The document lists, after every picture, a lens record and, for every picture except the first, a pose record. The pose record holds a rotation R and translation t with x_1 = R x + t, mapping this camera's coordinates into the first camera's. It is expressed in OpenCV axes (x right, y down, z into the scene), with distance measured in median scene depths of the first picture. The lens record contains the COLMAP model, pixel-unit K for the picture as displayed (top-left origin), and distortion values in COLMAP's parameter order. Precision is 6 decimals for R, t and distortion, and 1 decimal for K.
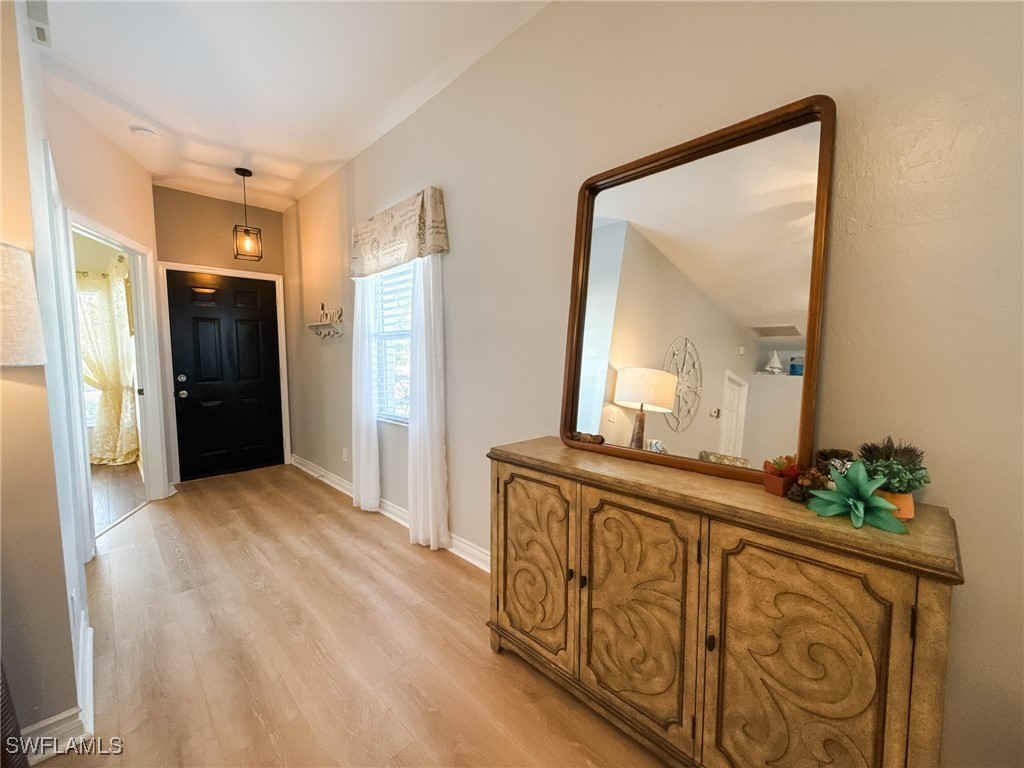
lens RADIAL K [[407.5, 0, 513.5], [0, 407.5, 383.1], [0, 0, 1]] dist [-0.001327, 0.000314]
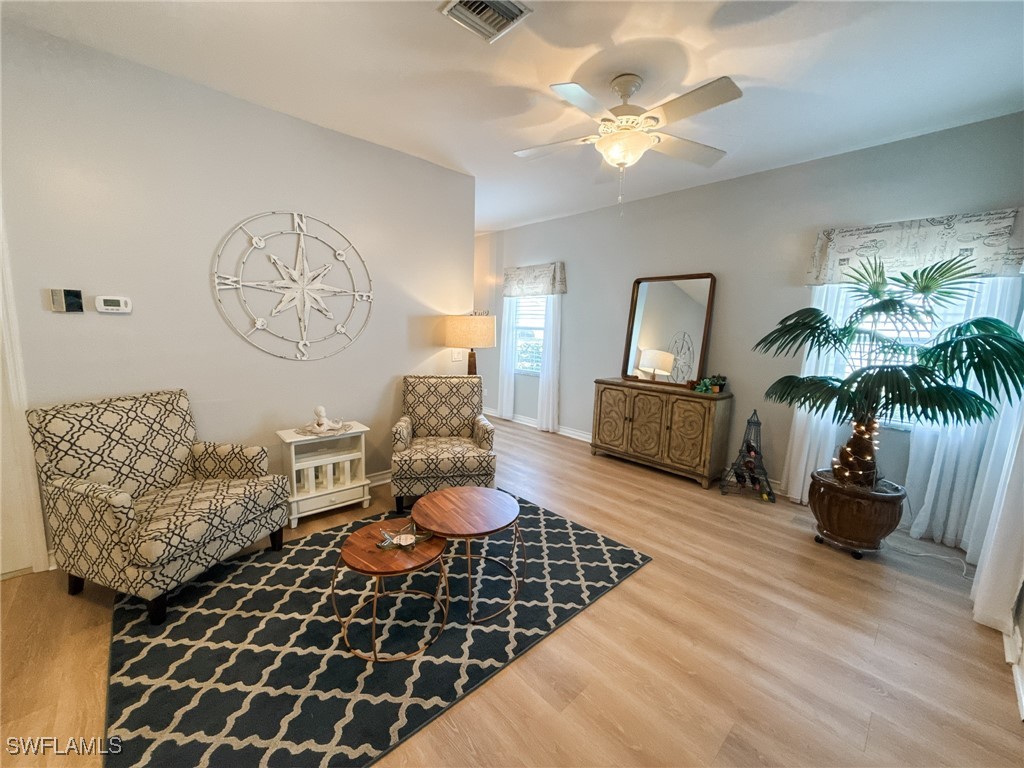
lens RADIAL K [[407.5, 0, 513.5], [0, 407.5, 383.1], [0, 0, 1]] dist [-0.001327, 0.000314]
pose [[0.998719, 0.037717, -0.033721, -0.613106], [-0.035417, 0.997166, 0.066372, 0.031812], [0.036129, -0.065092, 0.997225, -2.074783]]
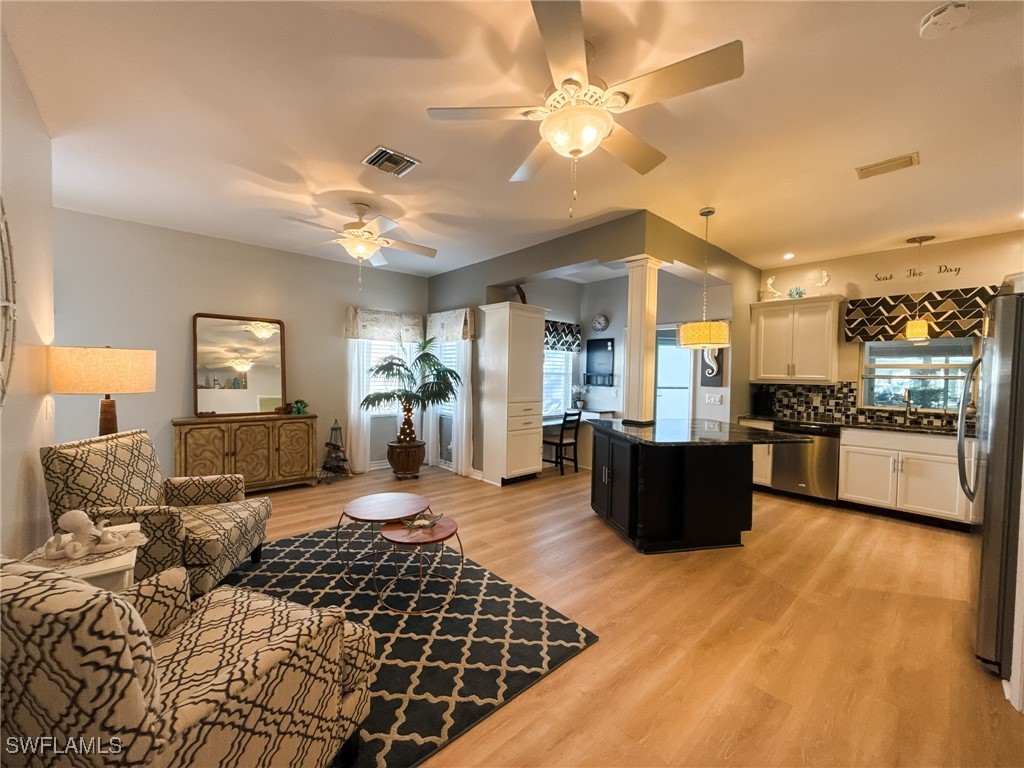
lens RADIAL K [[407.5, 0, 513.5], [0, 407.5, 383.1], [0, 0, 1]] dist [-0.001327, 0.000314]
pose [[0.051592, -0.018424, 0.998498, -2.797426], [0.054769, 0.998377, 0.015592, 0.010498], [-0.997165, 0.053882, 0.052517, -1.333651]]
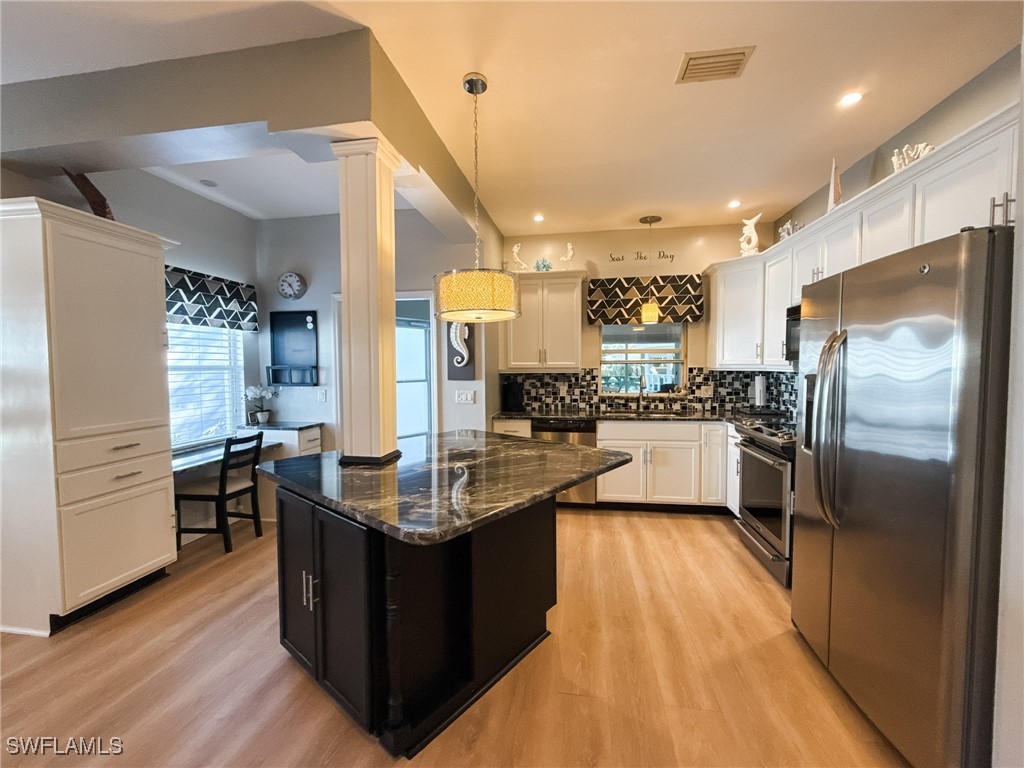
lens RADIAL K [[415.8, 0, 513.8], [0, 415.8, 383.3], [0, 0, 1]] dist [0.000140, 0.000177]
pose [[-0.583328, -0.026715, 0.811797, -1.503293], [0.068807, 0.994241, 0.082161, 0.014377], [-0.809317, 0.103784, -0.578131, -1.596379]]
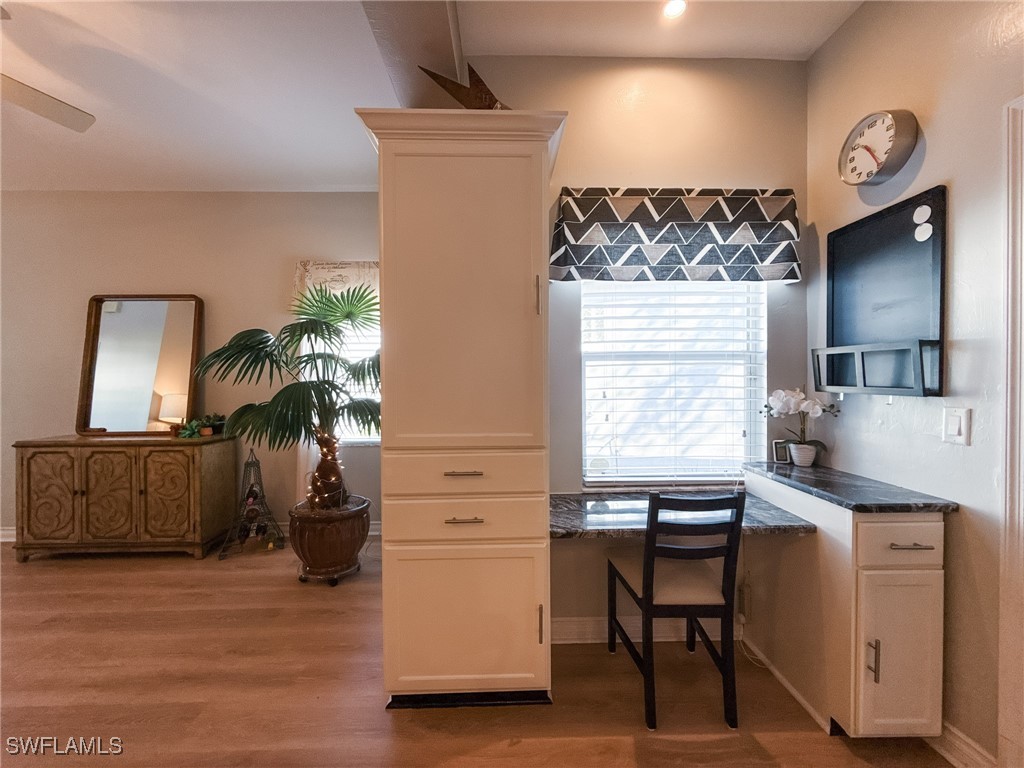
lens RADIAL K [[407.5, 0, 513.5], [0, 407.5, 383.1], [0, 0, 1]] dist [-0.001327, 0.000314]
pose [[0.690121, -0.009597, 0.723631, 0.187093], [0.056818, 0.997544, -0.040957, 0.125881], [-0.721461, 0.069380, 0.688971, -2.094934]]
